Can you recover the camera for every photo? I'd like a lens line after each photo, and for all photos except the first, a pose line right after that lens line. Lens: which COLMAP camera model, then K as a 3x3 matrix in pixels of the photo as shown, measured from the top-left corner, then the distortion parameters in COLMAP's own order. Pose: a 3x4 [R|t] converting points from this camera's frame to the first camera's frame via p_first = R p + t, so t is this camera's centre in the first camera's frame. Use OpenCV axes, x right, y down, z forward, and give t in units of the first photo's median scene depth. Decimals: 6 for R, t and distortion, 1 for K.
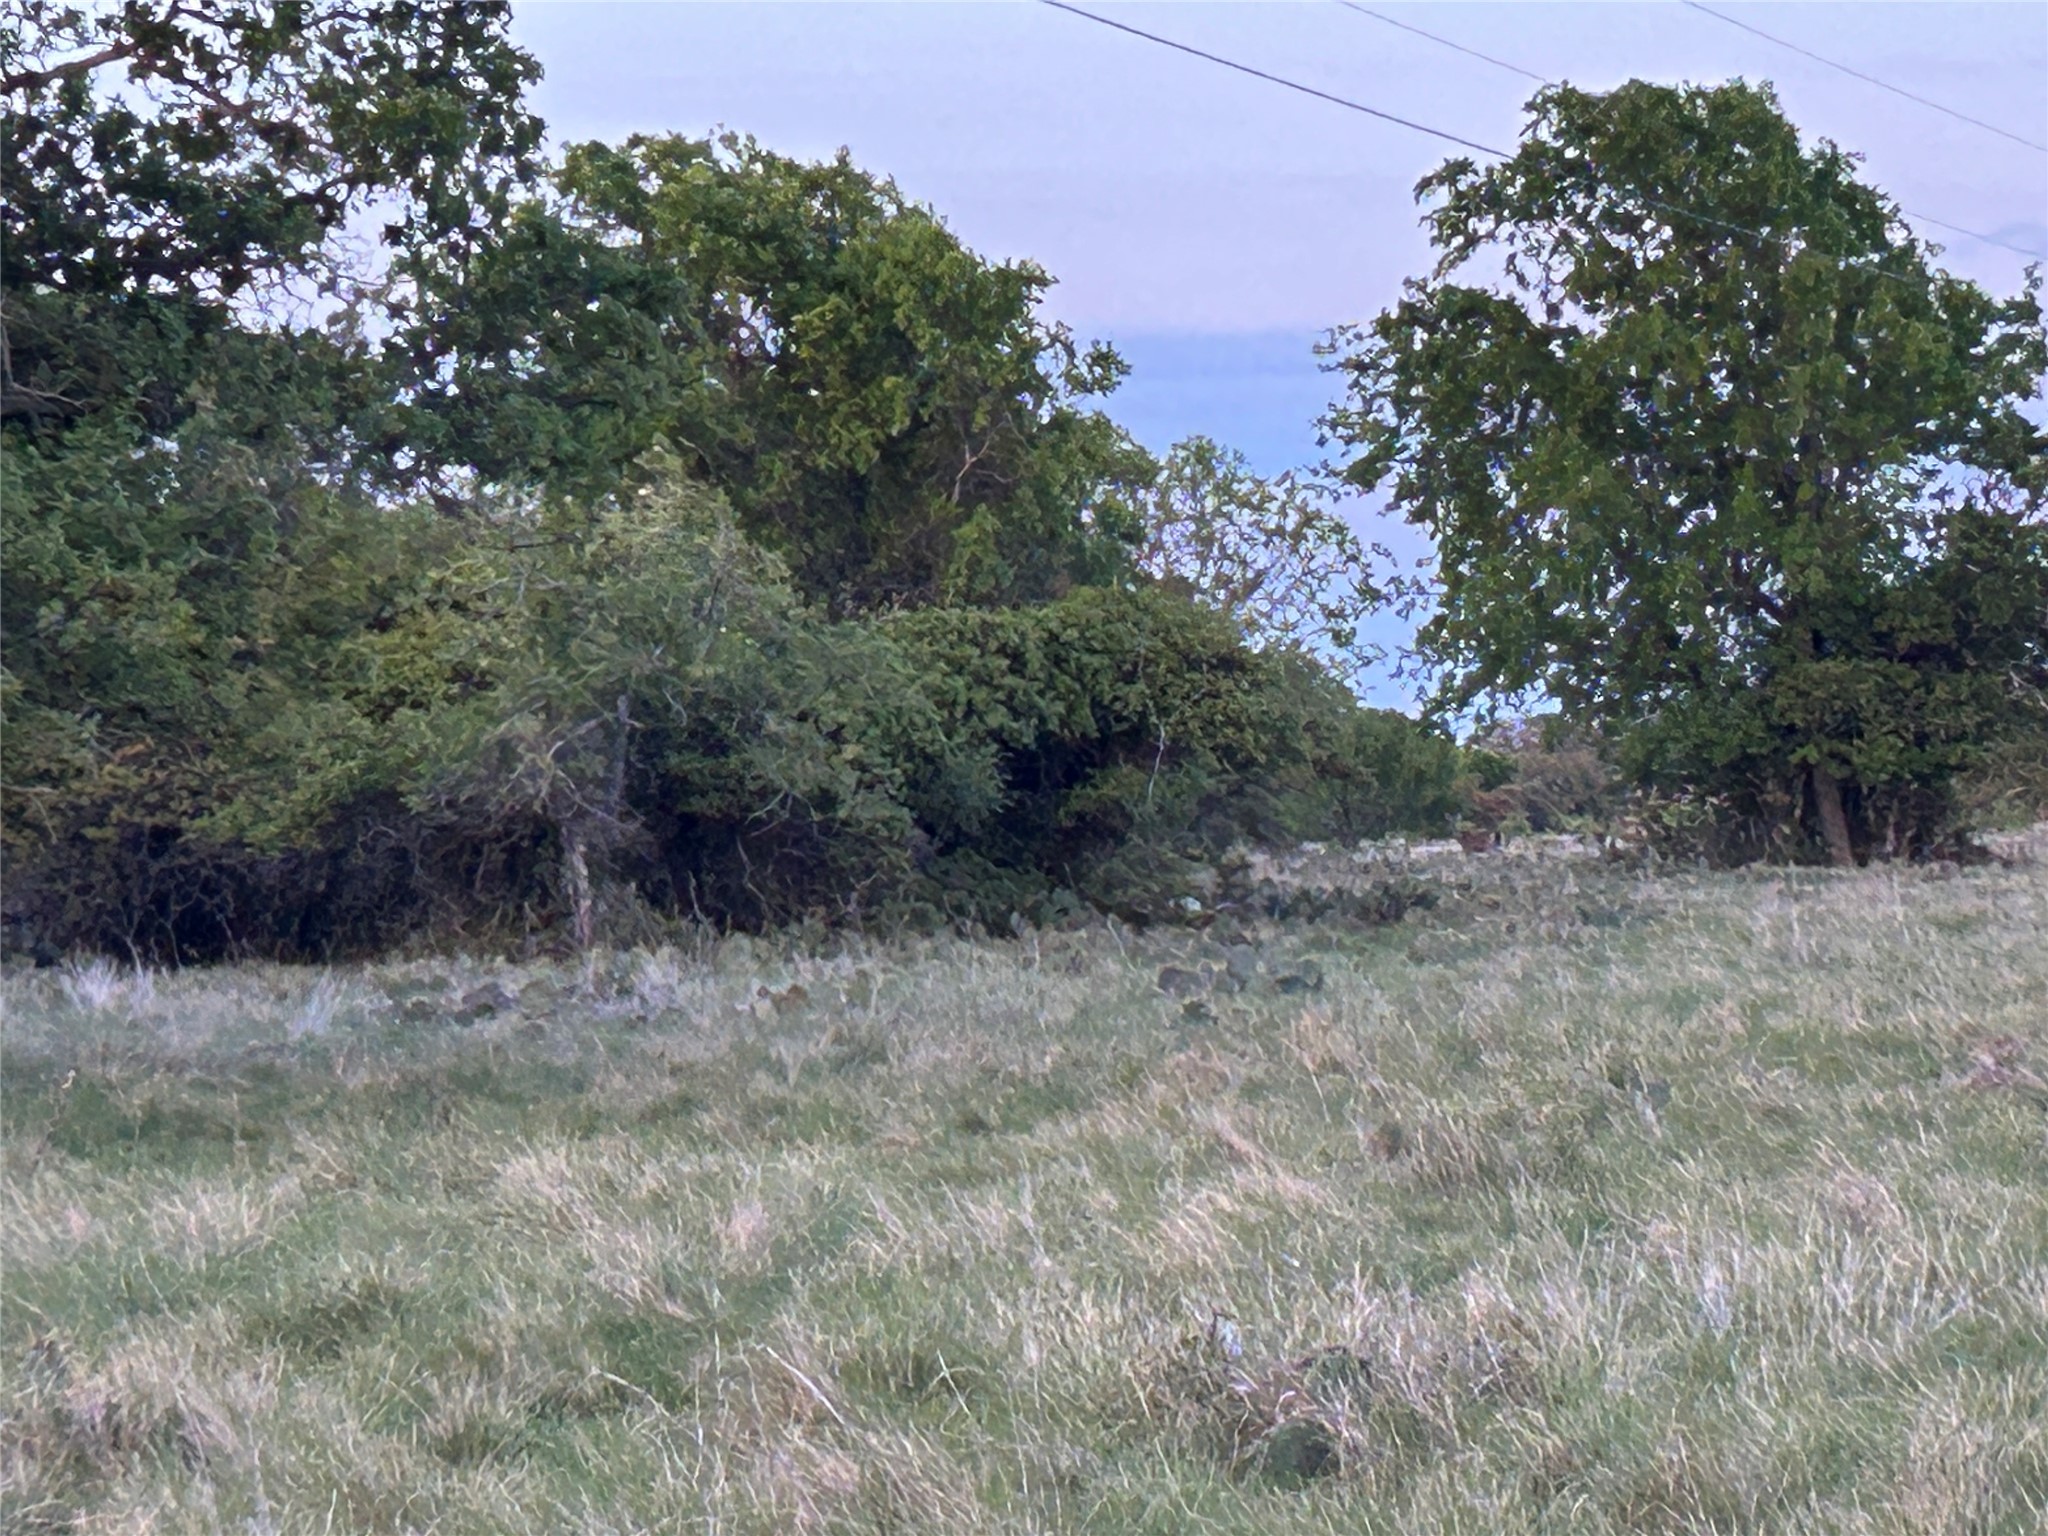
lens RADIAL K [[7938.7, 0, 1024.1], [0, 7938.7, 768.4], [0, 0, 1]] dist [0.051150, 0.000000]
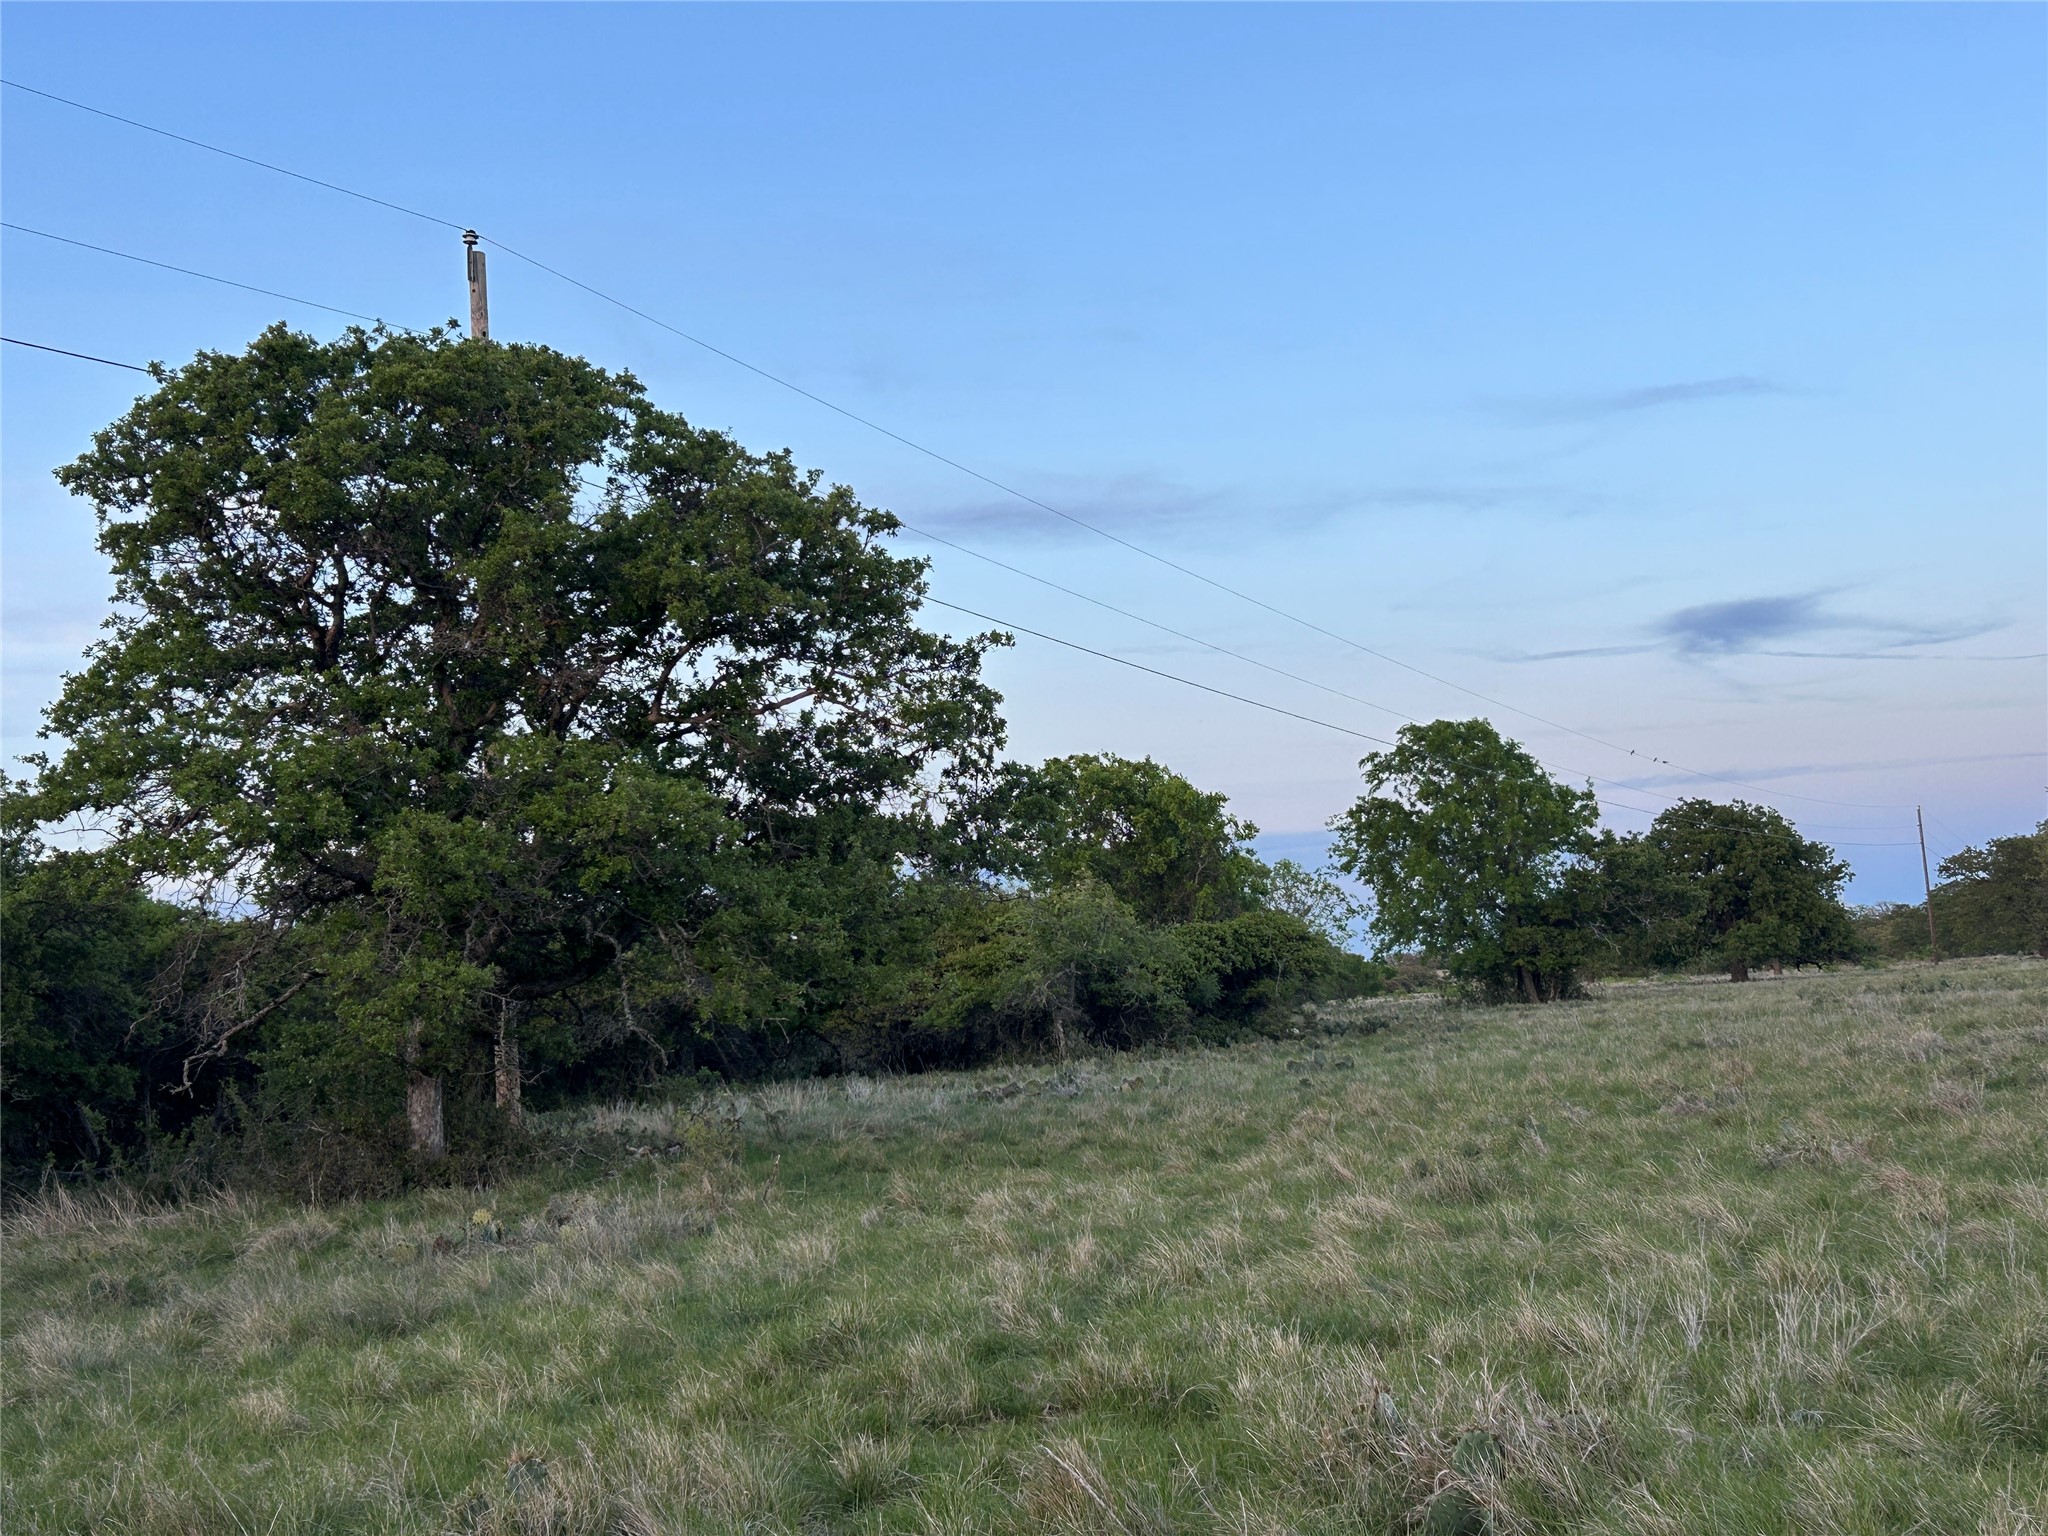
lens RADIAL K [[2566.8, 0, 1006.0], [0, 2566.8, 799.4], [0, 0, 1]] dist [0.215162, 0.000000]
pose [[0.994903, -0.057606, -0.082757, 0.000865], [0.051509, 0.995926, -0.074012, -0.000875], [0.086683, 0.069372, 0.993818, 0.138064]]
